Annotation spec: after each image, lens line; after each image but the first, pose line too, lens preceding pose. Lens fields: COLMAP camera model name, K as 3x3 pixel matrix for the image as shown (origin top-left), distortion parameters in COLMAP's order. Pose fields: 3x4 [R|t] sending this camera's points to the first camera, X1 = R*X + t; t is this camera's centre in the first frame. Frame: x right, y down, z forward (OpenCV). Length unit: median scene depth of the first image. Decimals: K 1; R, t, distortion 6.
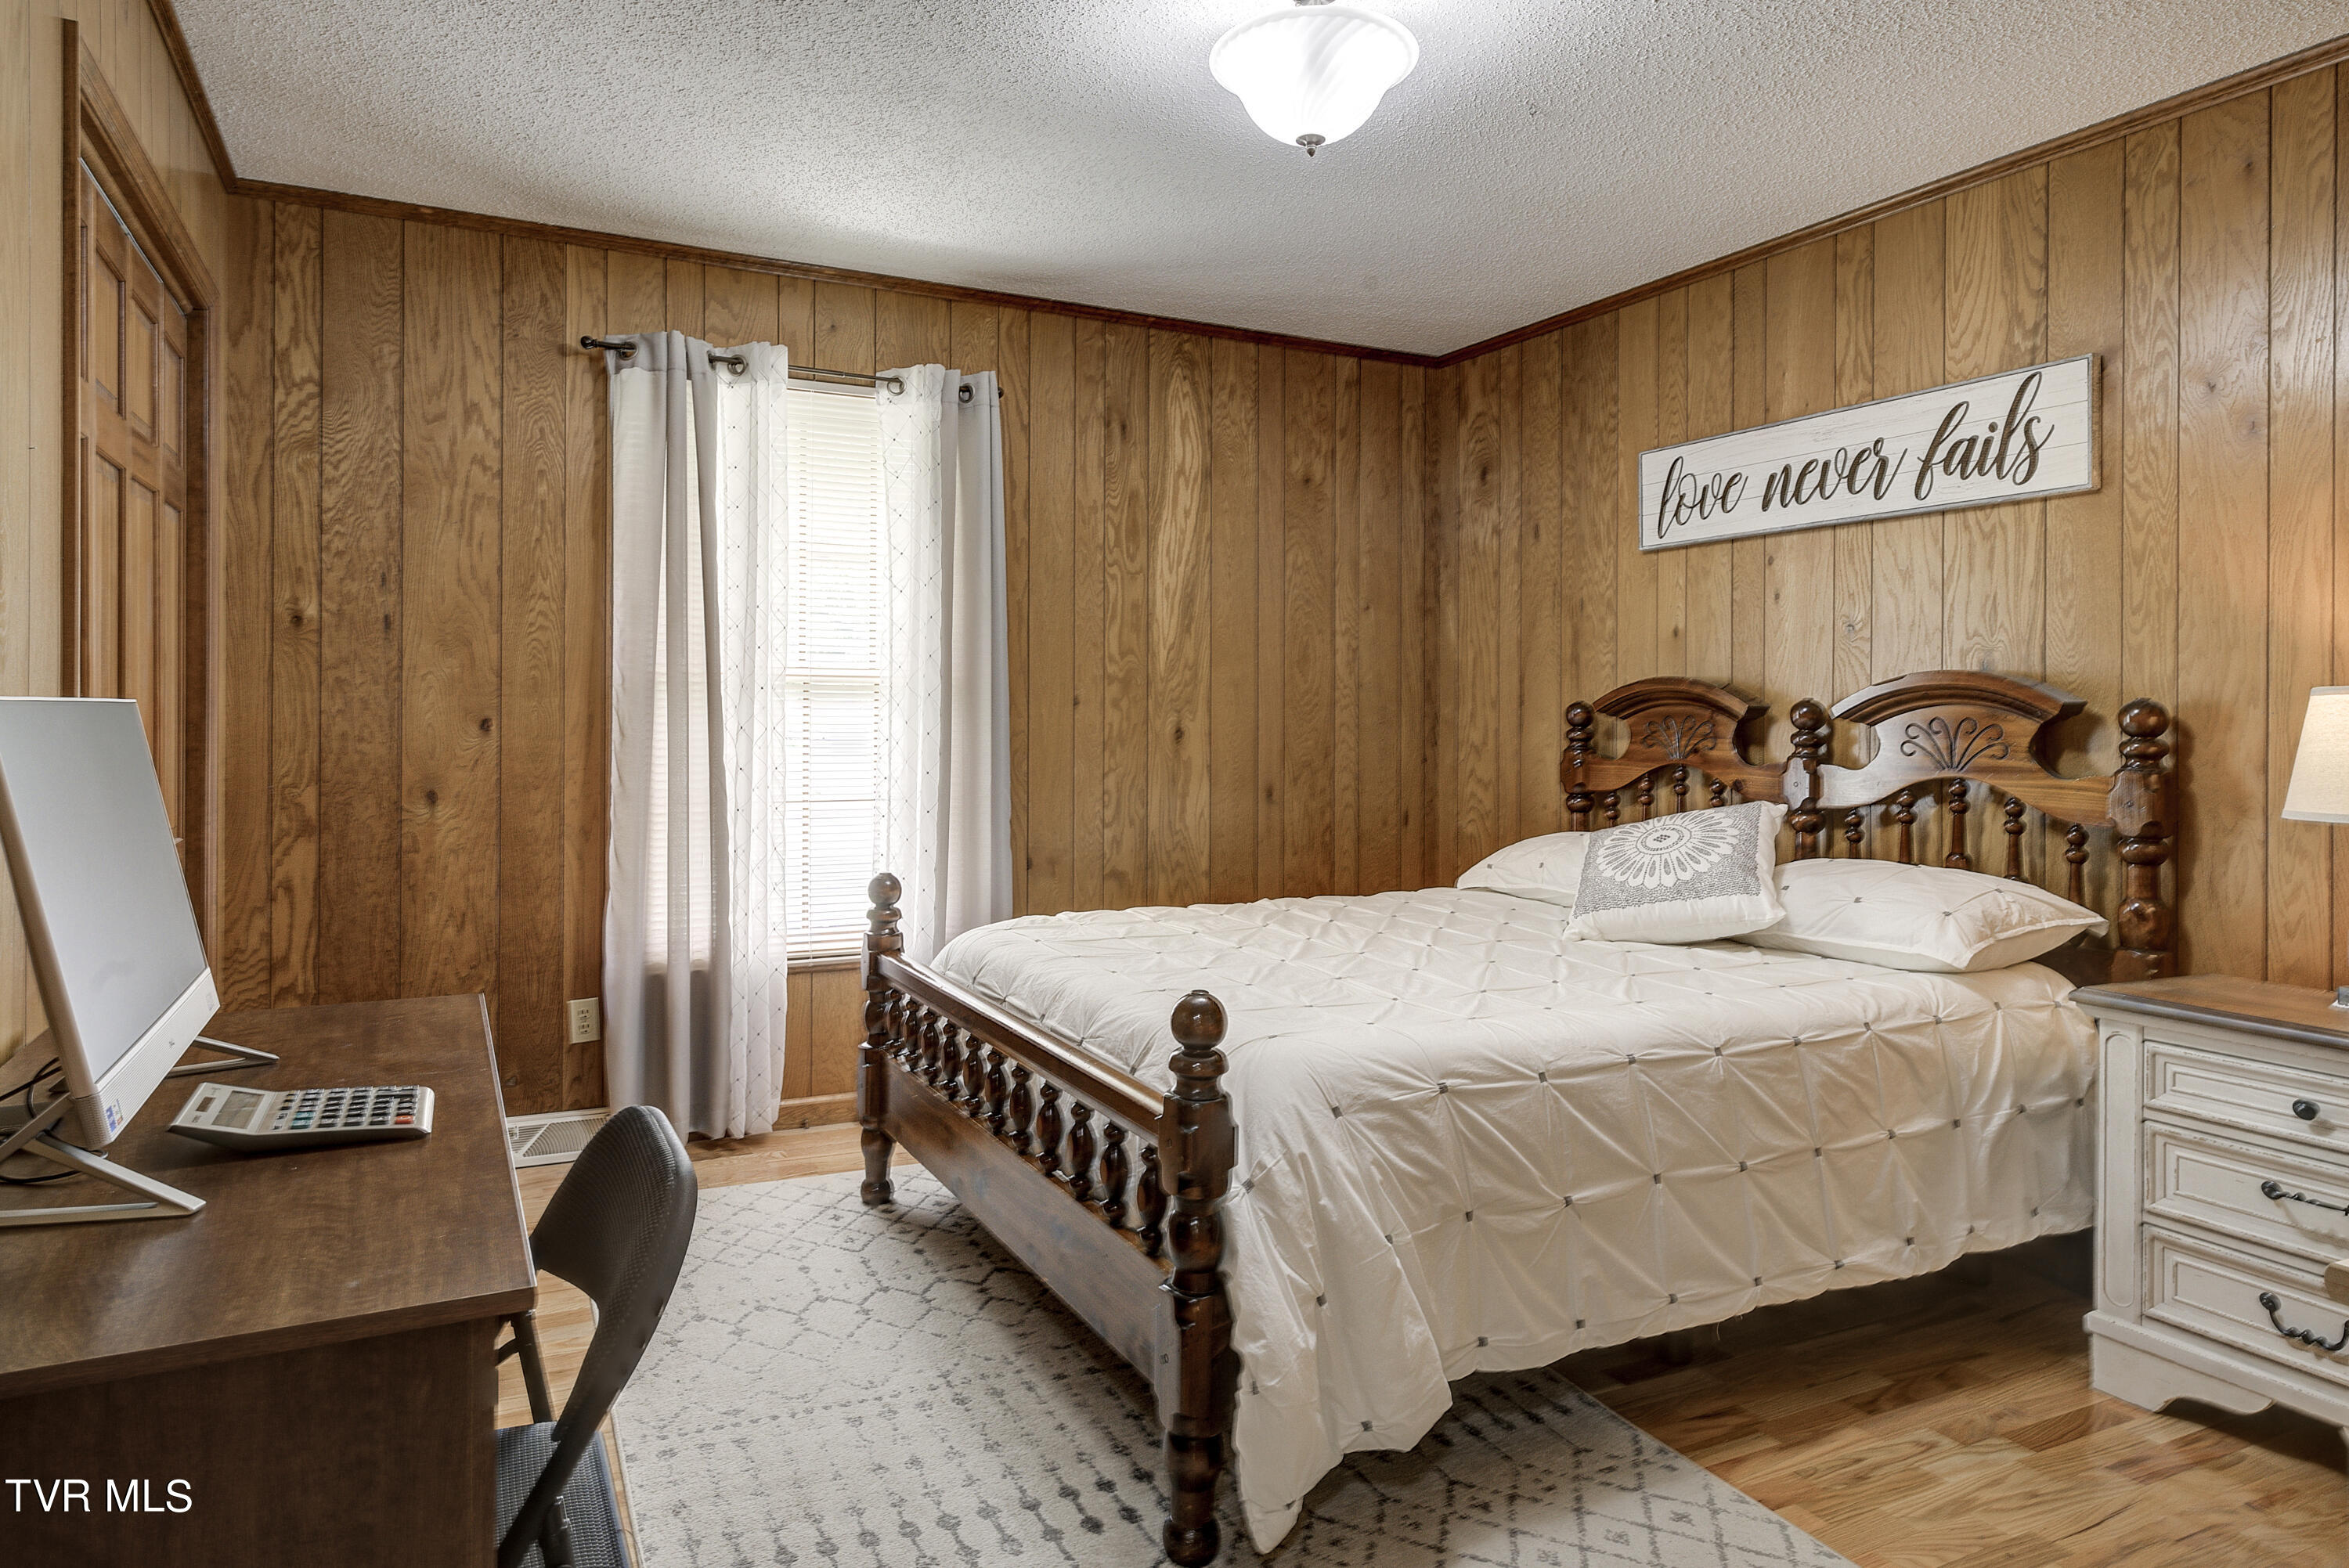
lens RADIAL K [[1342.8, 0, 1102.8], [0, 1342.8, 728.8], [0, 0, 1]] dist [0.008158, -0.005933]
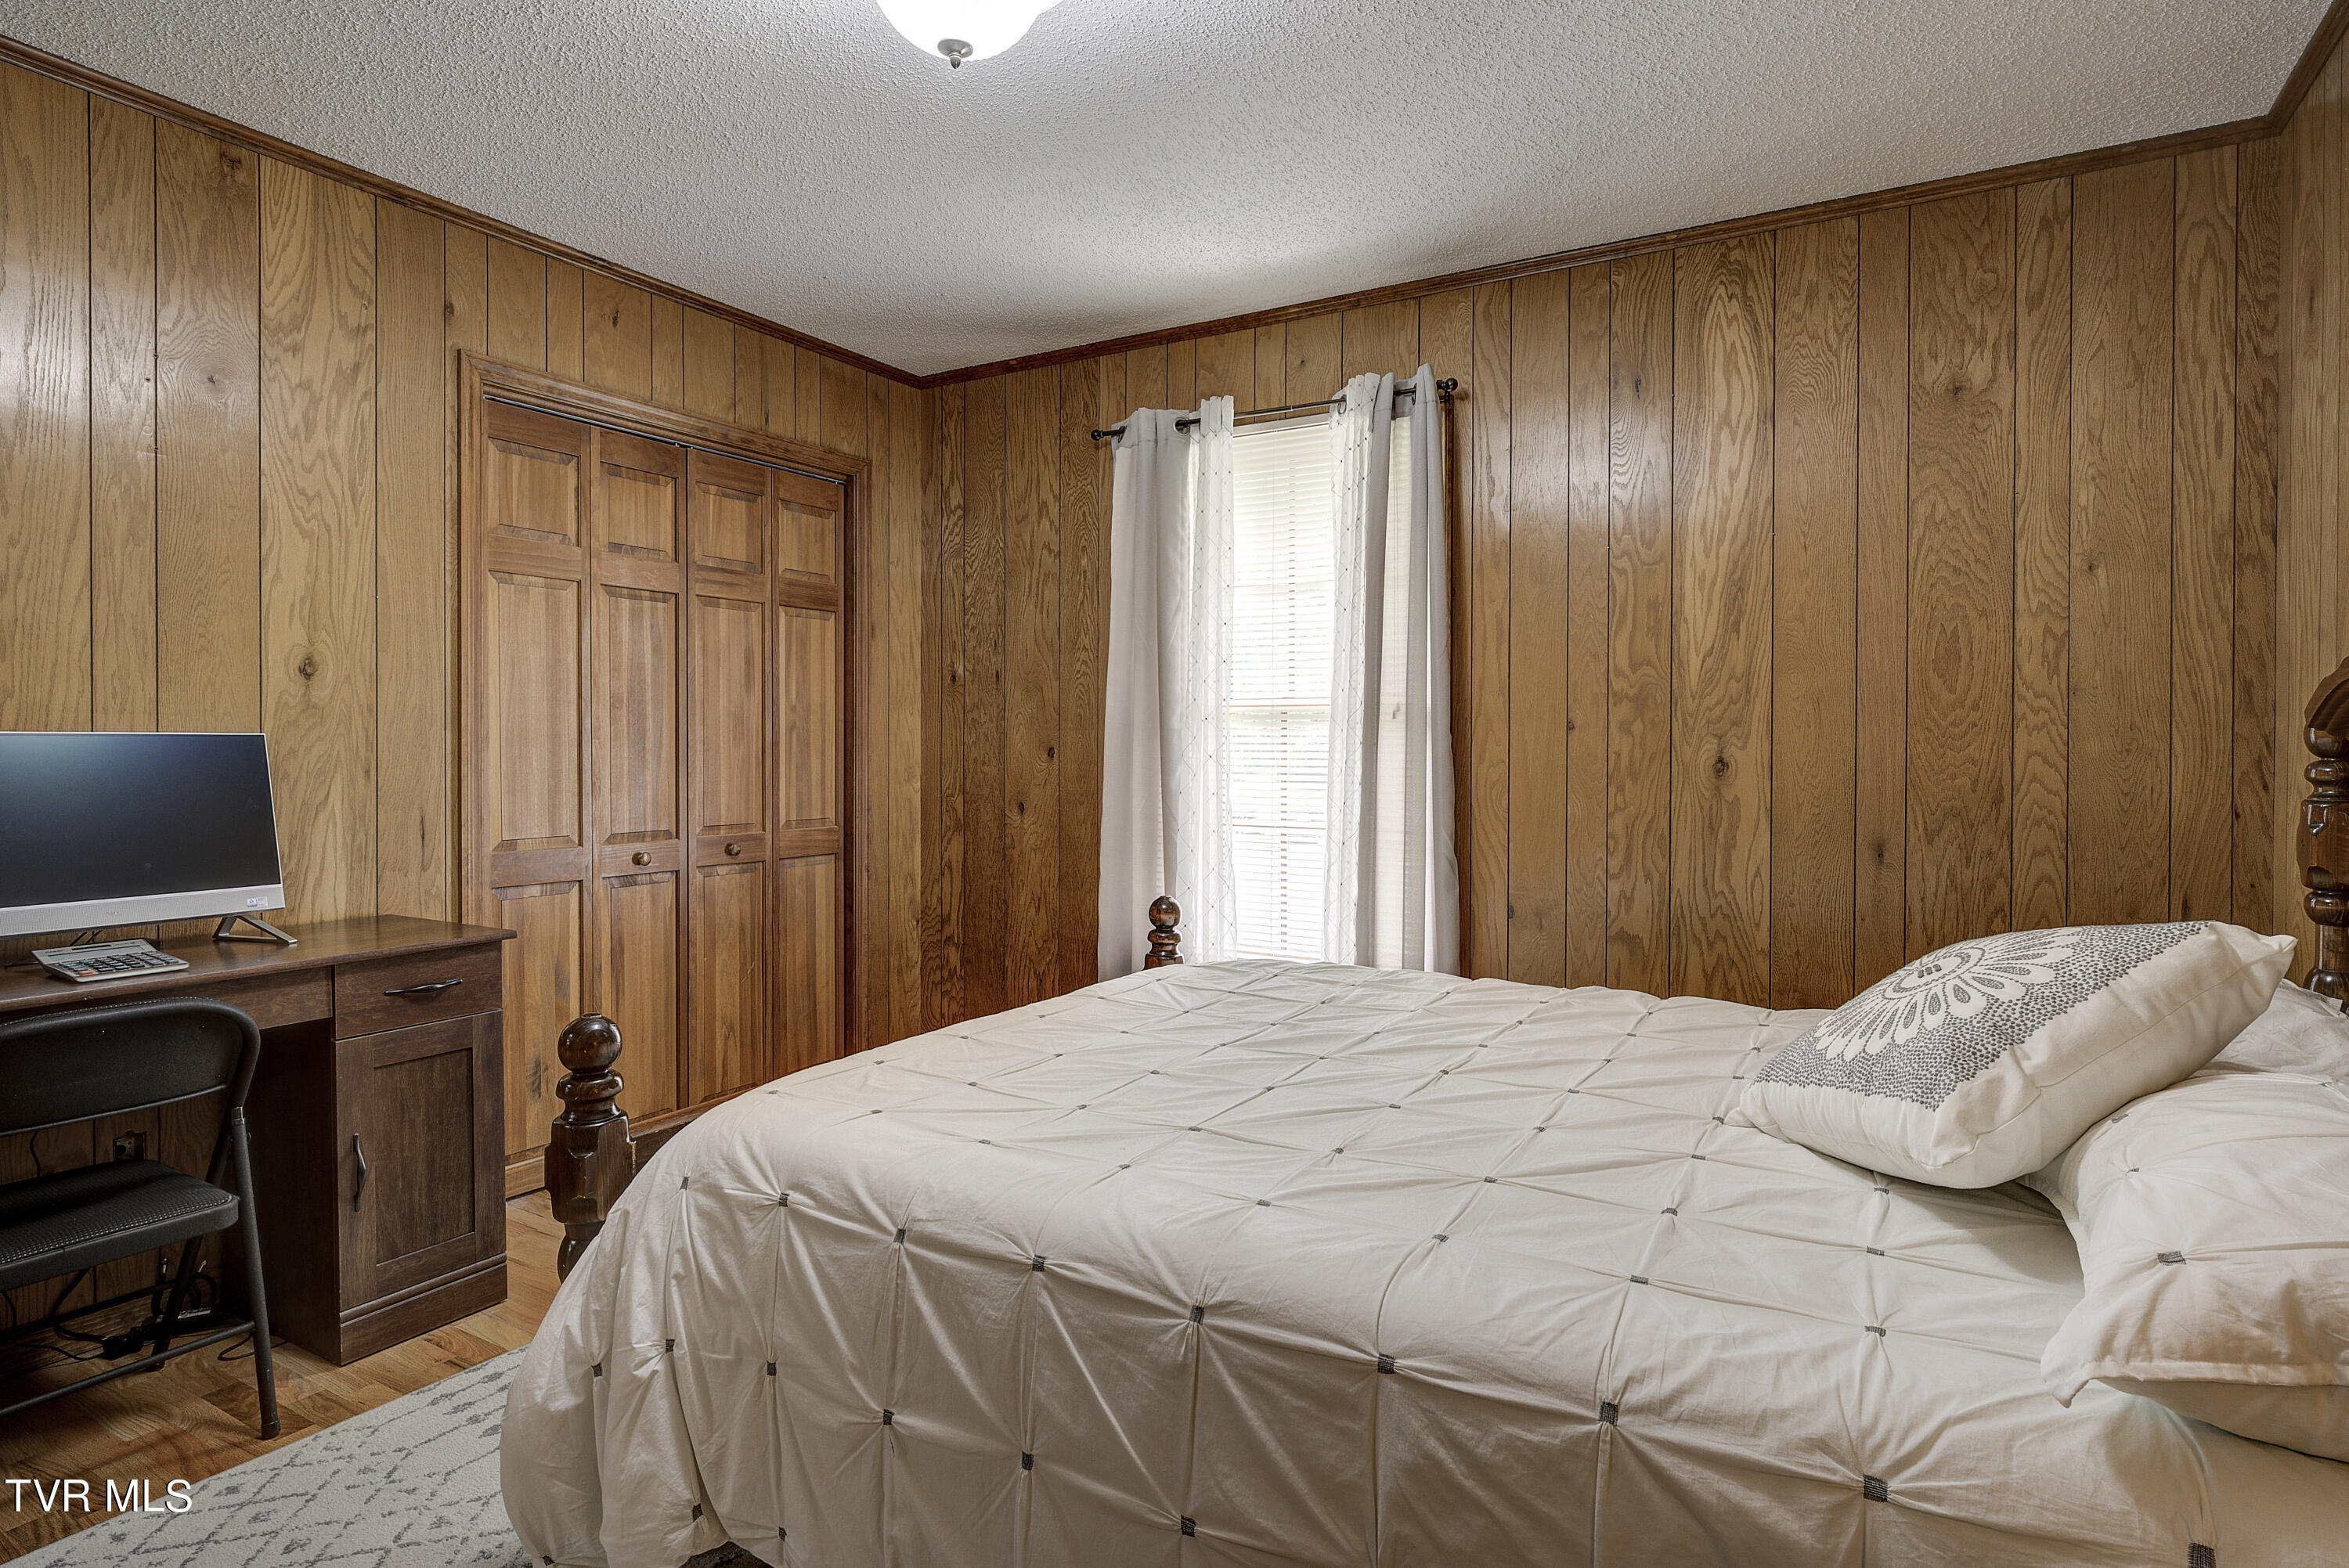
lens RADIAL K [[1208.2, 0, 1172.1], [0, 1208.2, 768.2], [0, 0, 1]] dist [-0.004544, -0.000762]
pose [[0.578231, 0.010451, -0.815806, 0.501318], [-0.005697, 0.999945, 0.008773, 0.001053], [0.815854, -0.000425, 0.578258, 0.398700]]
